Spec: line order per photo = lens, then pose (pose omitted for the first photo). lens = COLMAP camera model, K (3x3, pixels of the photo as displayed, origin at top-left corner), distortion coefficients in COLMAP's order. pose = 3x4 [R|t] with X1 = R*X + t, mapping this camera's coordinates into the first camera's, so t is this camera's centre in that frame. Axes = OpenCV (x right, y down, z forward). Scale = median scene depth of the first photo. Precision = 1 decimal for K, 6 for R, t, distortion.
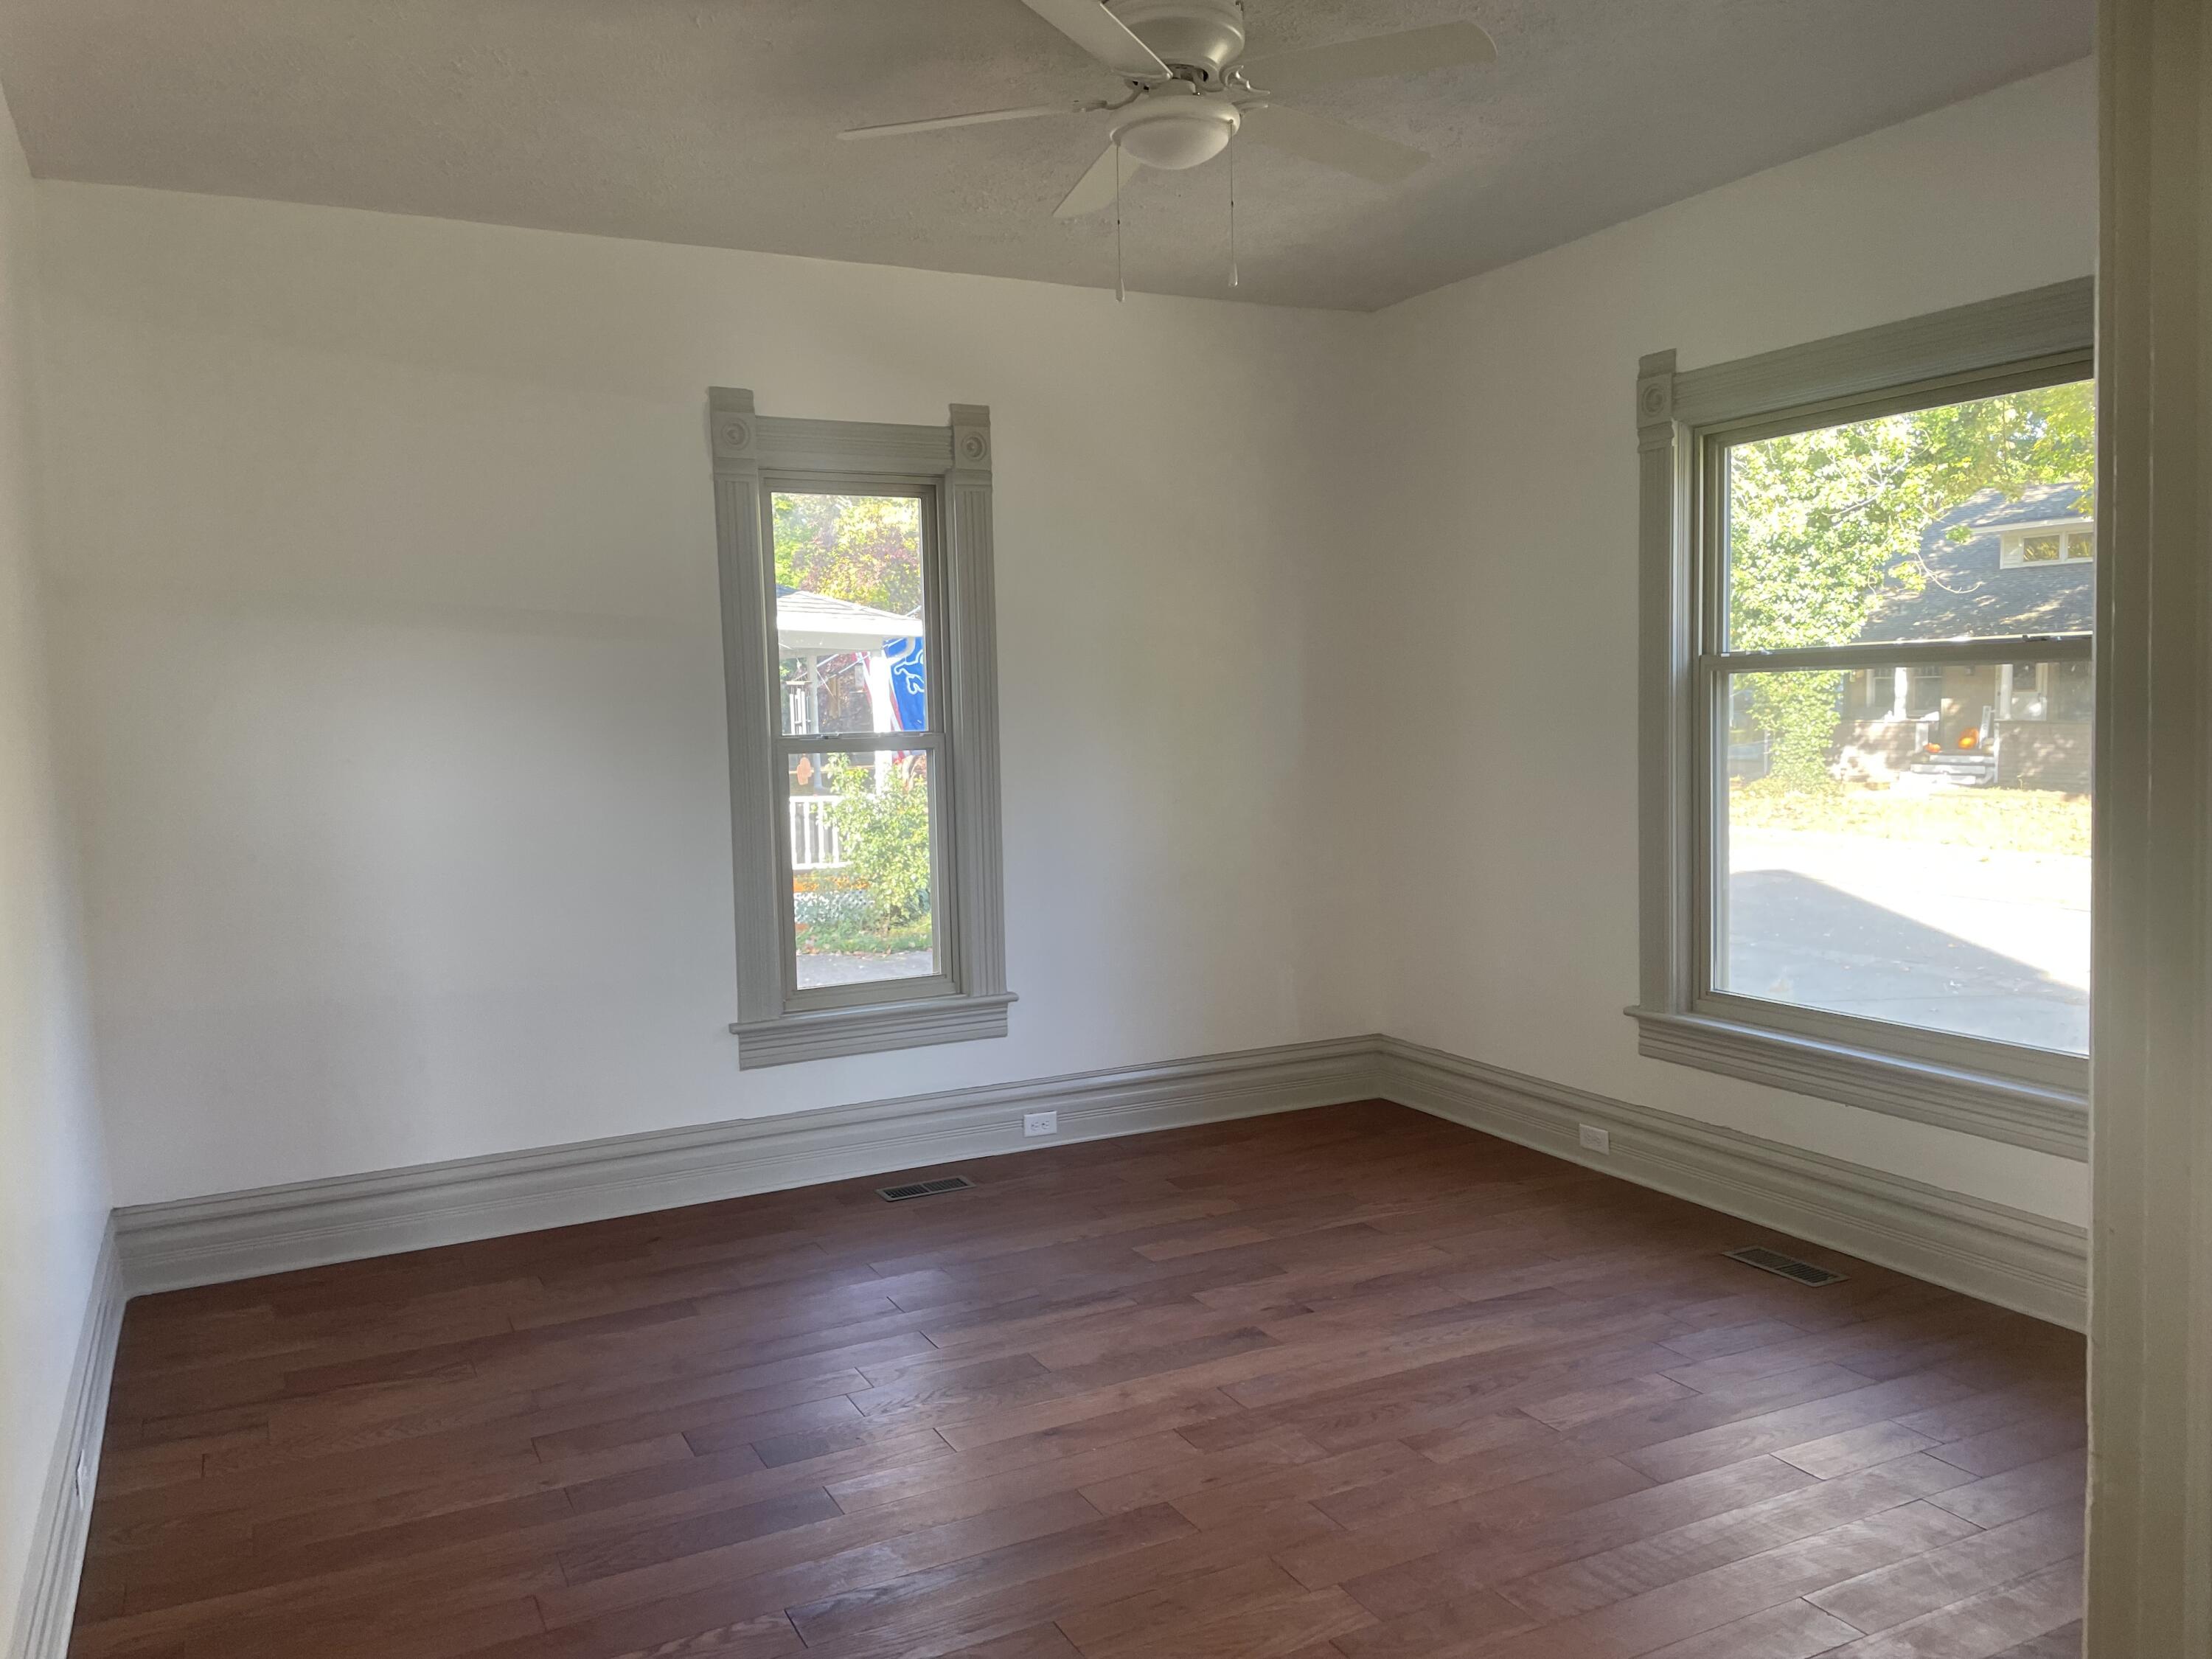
lens RADIAL K [[1688.3, 0, 1086.1], [0, 1688.3, 830.6], [0, 0, 1]] dist [0.073891, -0.109310]
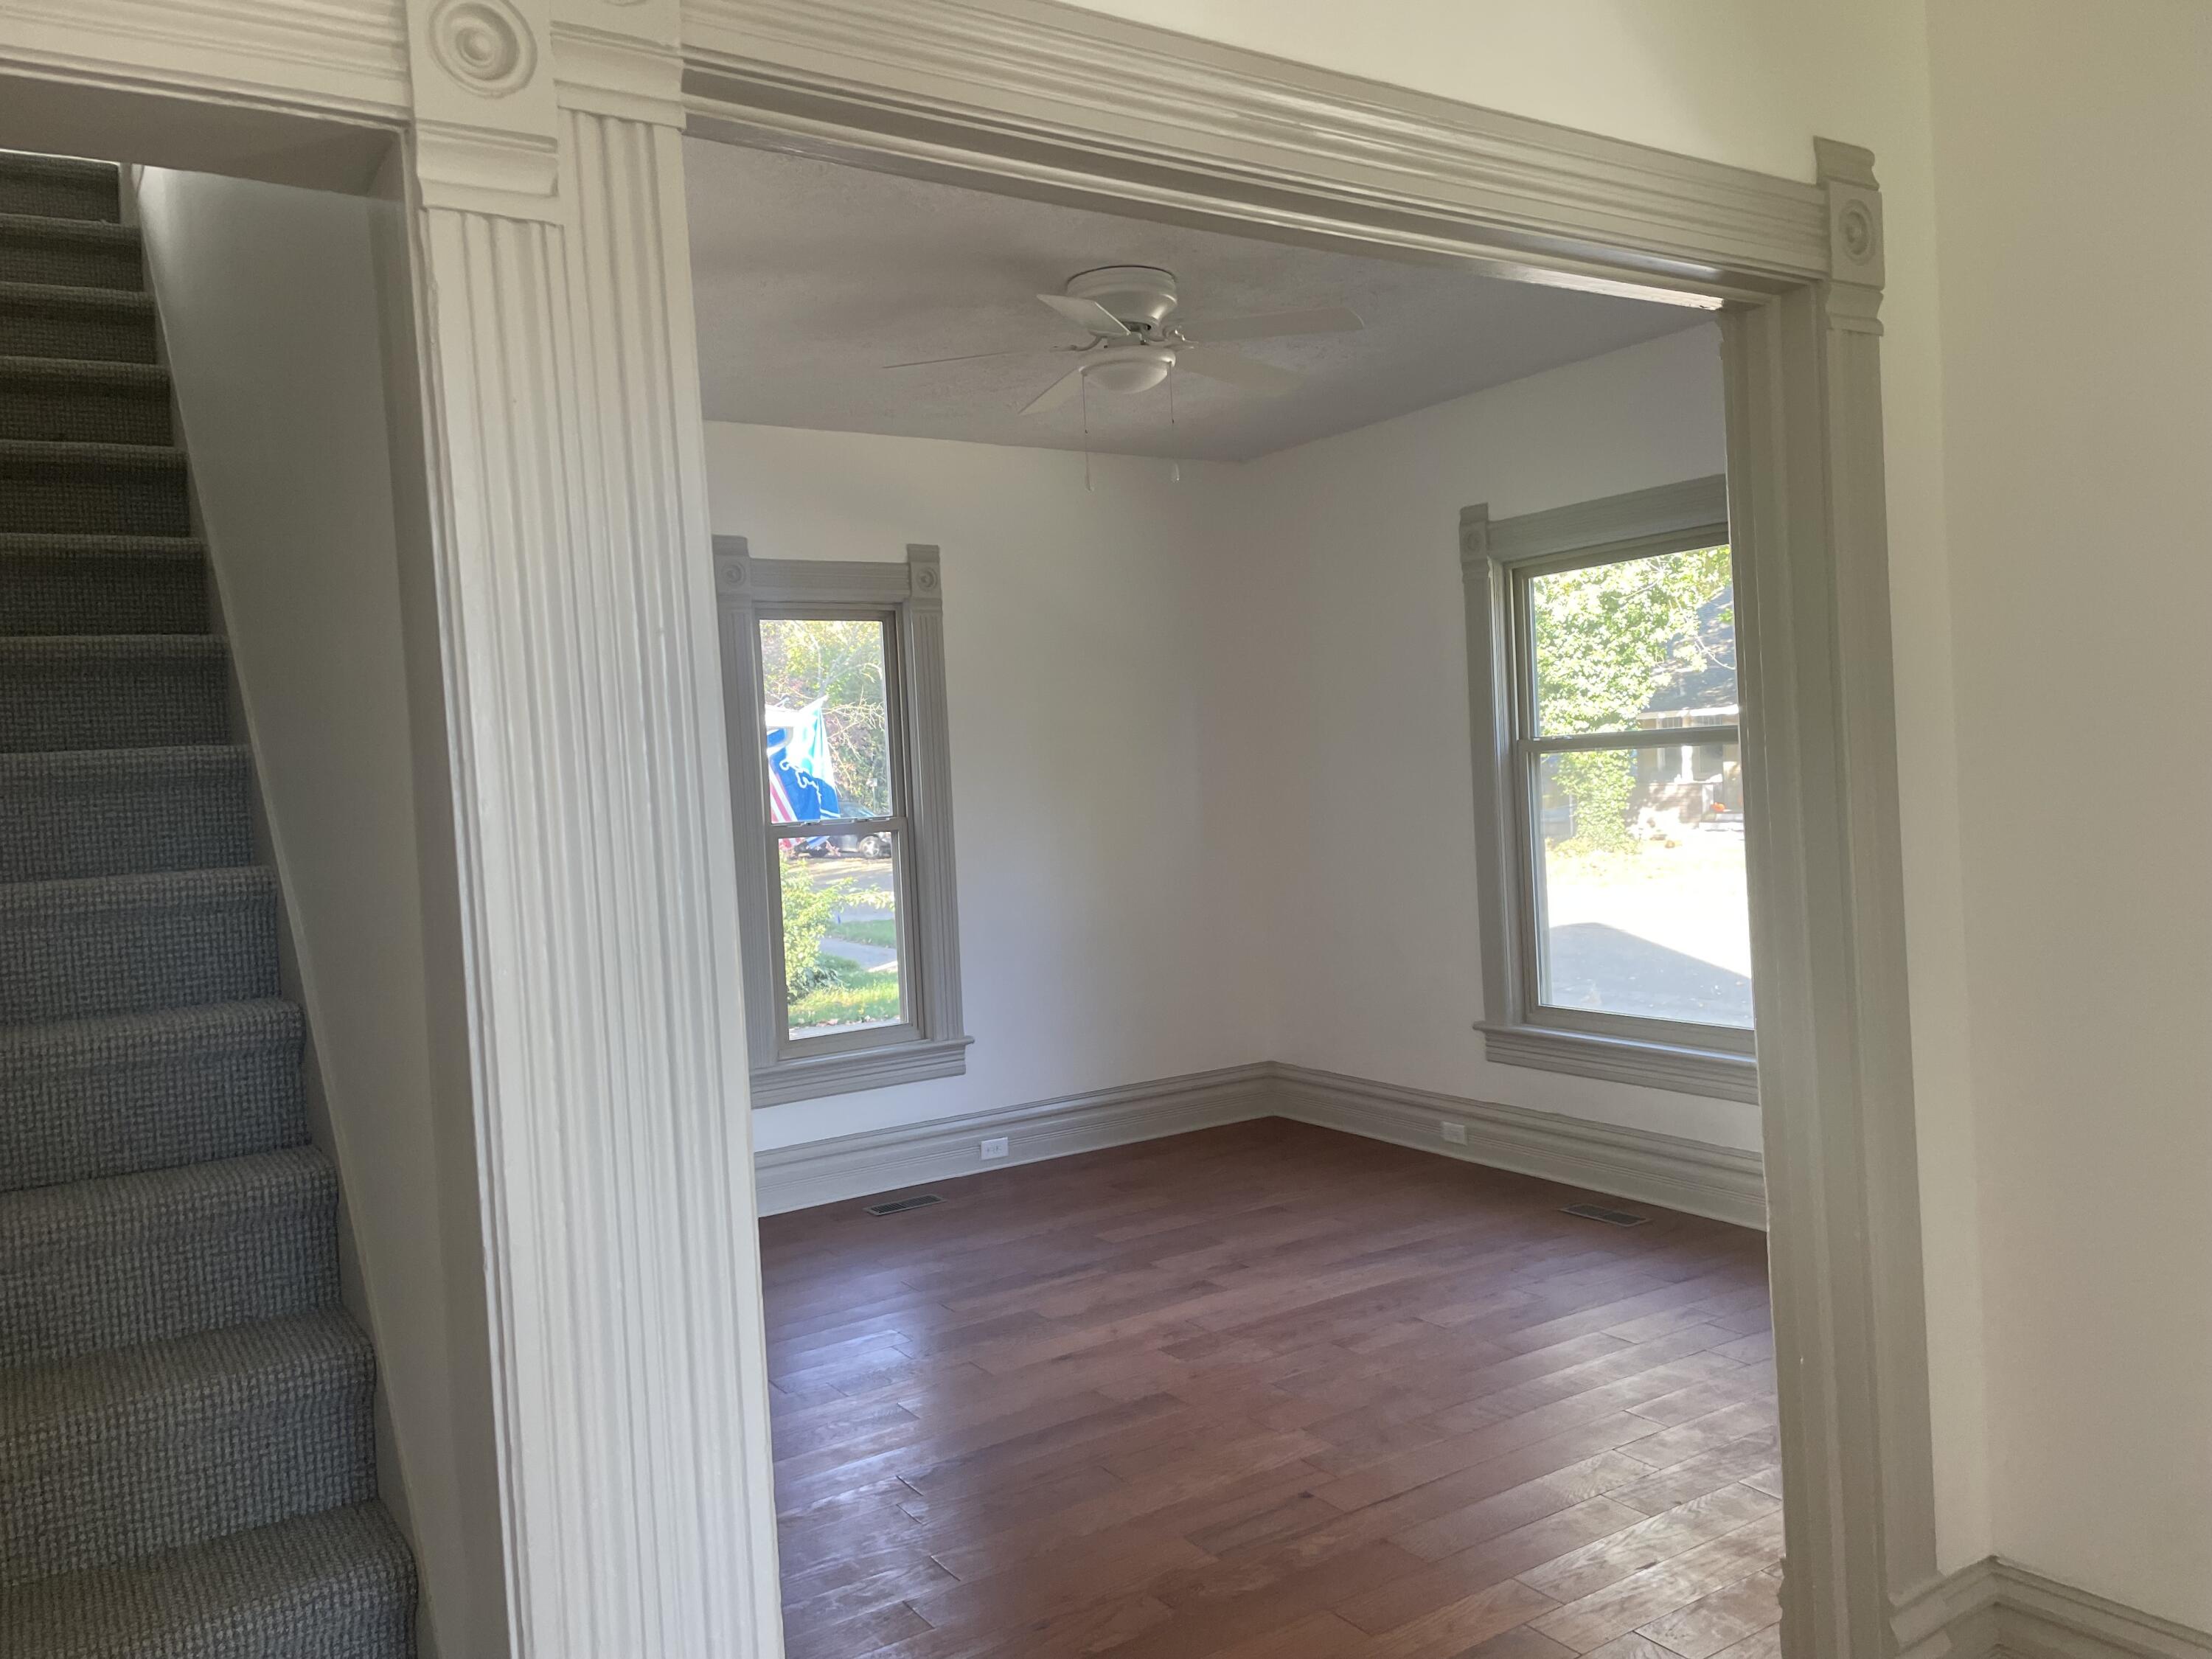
lens RADIAL K [[1663.8, 0, 1126.7], [0, 1663.8, 824.3], [0, 0, 1]] dist [0.081475, -0.105049]
pose [[0.992471, -0.028943, 0.119008, -0.080259], [0.034883, 0.998231, -0.048136, 0.009652], [-0.117404, 0.051925, 0.991726, -0.202921]]
